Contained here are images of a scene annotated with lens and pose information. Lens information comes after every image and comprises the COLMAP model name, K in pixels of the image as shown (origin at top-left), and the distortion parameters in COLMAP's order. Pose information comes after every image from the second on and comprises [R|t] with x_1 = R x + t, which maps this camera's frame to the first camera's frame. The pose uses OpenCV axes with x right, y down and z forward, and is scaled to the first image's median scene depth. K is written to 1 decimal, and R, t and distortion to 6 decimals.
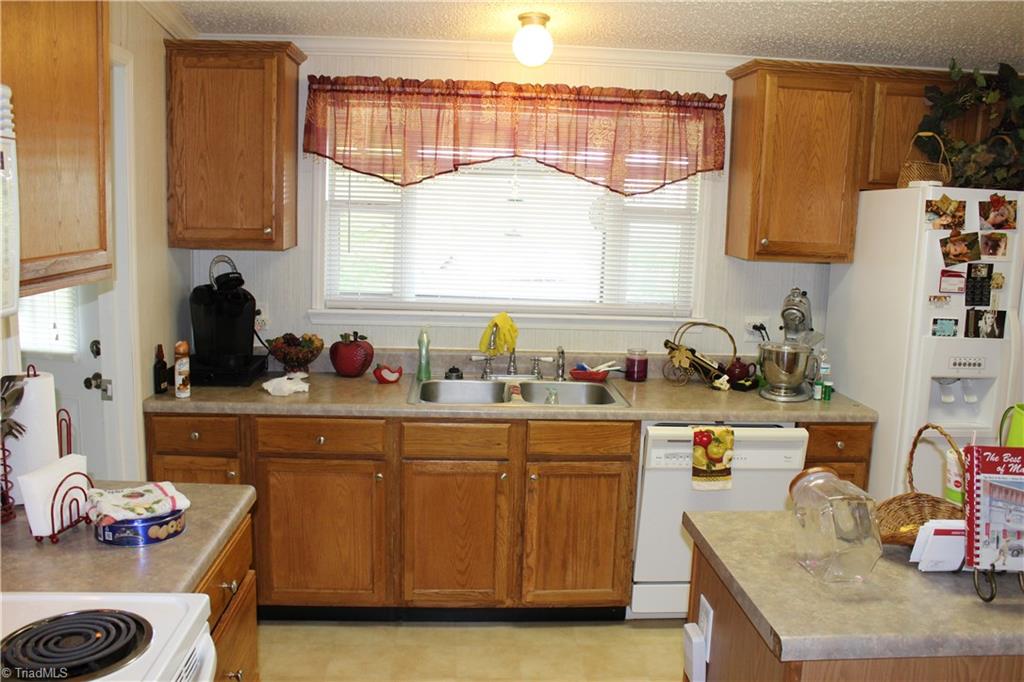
lens RADIAL K [[849.9, 0, 506.4], [0, 849.9, 341.9], [0, 0, 1]] dist [-0.179114, 0.158909]
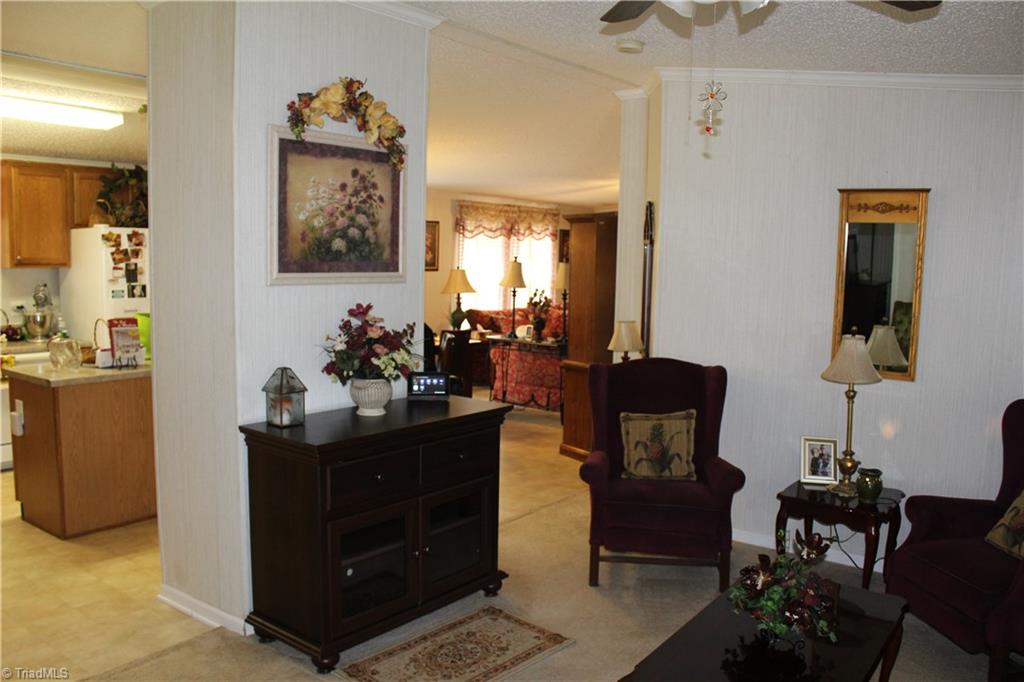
lens RADIAL K [[849.9, 0, 506.4], [0, 849.9, 341.9], [0, 0, 1]] dist [-0.179114, 0.158909]
pose [[0.655411, -0.099184, 0.748732, -0.385023], [0.117826, 0.992629, 0.028353, 0.155339], [-0.746026, 0.069637, 0.662266, -1.086299]]
